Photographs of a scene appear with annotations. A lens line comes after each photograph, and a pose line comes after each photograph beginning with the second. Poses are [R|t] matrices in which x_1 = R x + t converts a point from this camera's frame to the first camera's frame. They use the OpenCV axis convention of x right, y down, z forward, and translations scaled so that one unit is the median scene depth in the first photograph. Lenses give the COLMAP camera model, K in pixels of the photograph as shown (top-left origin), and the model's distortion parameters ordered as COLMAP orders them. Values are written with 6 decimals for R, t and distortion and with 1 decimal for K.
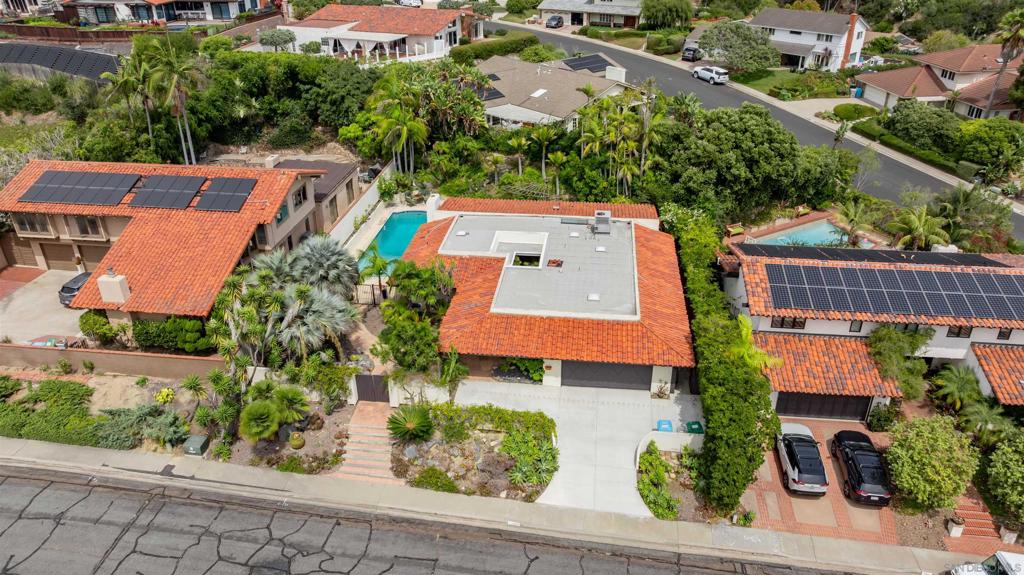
lens RADIAL K [[716.2, 0, 515.2], [0, 716.2, 284.7], [0, 0, 1]] dist [-0.017488, 0.001867]
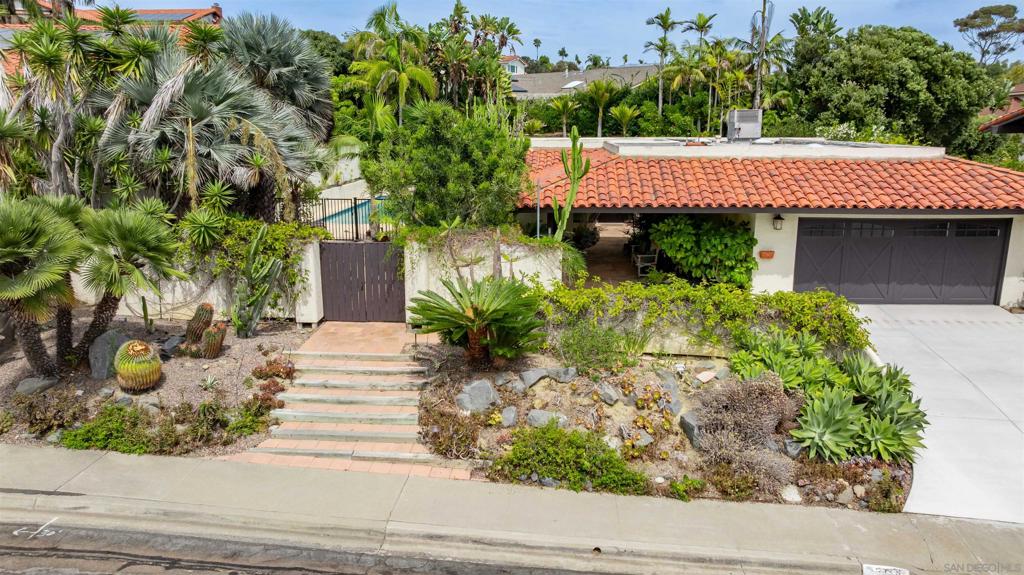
lens RADIAL K [[716.2, 0, 515.2], [0, 716.2, 284.7], [0, 0, 1]] dist [-0.017488, 0.001867]
pose [[0.998399, -0.009784, 0.055703, -0.147439], [0.024132, 0.964460, -0.263125, 0.274508], [-0.051149, 0.264049, 0.963152, 0.661296]]
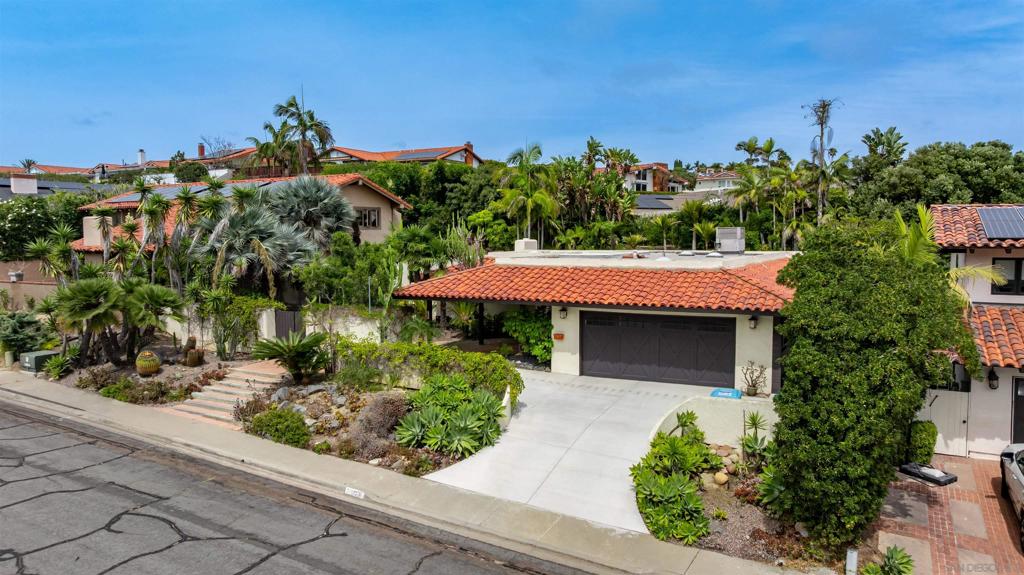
lens RADIAL K [[716.2, 0, 515.2], [0, 716.2, 284.7], [0, 0, 1]] dist [-0.017488, 0.001867]
pose [[0.929583, 0.025432, -0.367734, 0.257891], [-0.172086, 0.912172, -0.371925, 0.340878], [0.325978, 0.409017, 0.852317, 0.516836]]
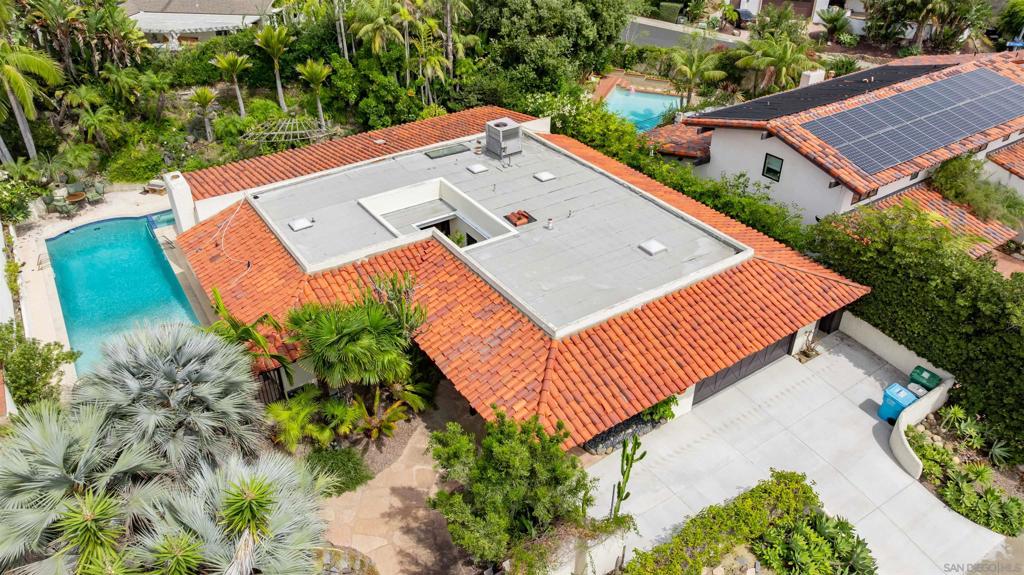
lens RADIAL K [[716.2, 0, 515.2], [0, 716.2, 284.7], [0, 0, 1]] dist [-0.017488, 0.001867]
pose [[0.756424, -0.351903, 0.551351, -0.364607], [0.300576, 0.935678, 0.184827, -0.112487], [-0.580927, 0.025916, 0.813543, 0.692831]]
